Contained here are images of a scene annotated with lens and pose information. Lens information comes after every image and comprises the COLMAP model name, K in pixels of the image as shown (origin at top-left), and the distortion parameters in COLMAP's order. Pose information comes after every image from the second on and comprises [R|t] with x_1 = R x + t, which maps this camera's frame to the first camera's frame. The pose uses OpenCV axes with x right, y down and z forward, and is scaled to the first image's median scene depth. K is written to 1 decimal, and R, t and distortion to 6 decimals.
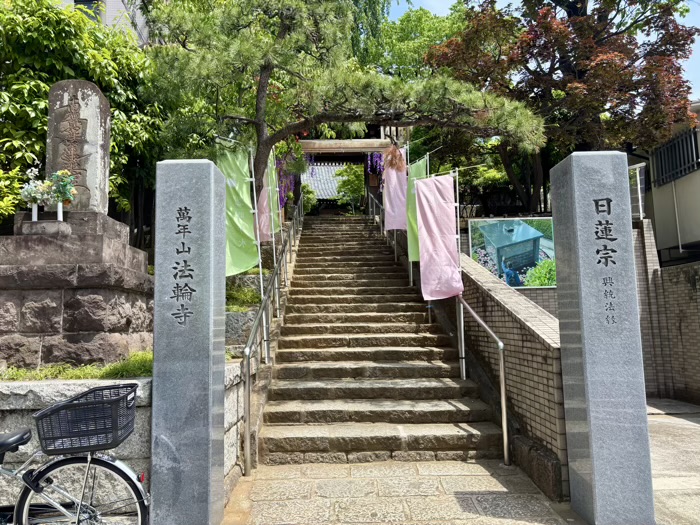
lens RADIAL K [[525.4, 0, 350.0], [0, 525.4, 262.5], [0, 0, 1]] dist [0.009573, 0.000698]
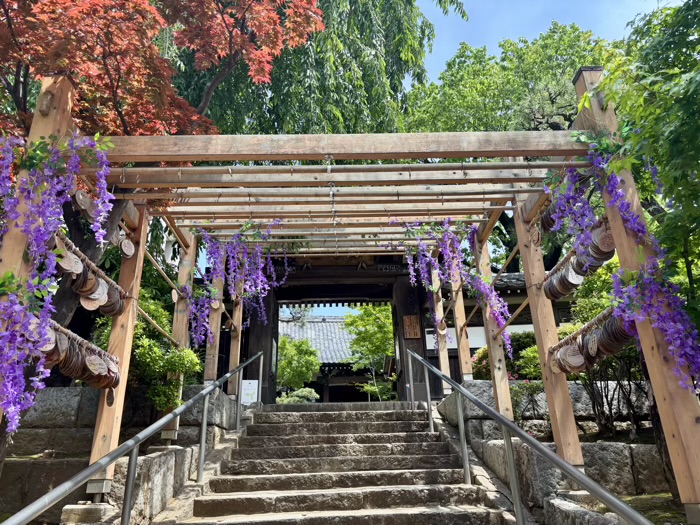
lens RADIAL K [[526.4, 0, 350.0], [0, 526.4, 262.5], [0, 0, 1]] dist [0.099543, -0.261669]
pose [[0.999244, -0.009876, -0.037611, 0.002233], [-0.001968, 0.953131, -0.302550, -0.039741], [0.038836, 0.302396, 0.952391, 0.324500]]
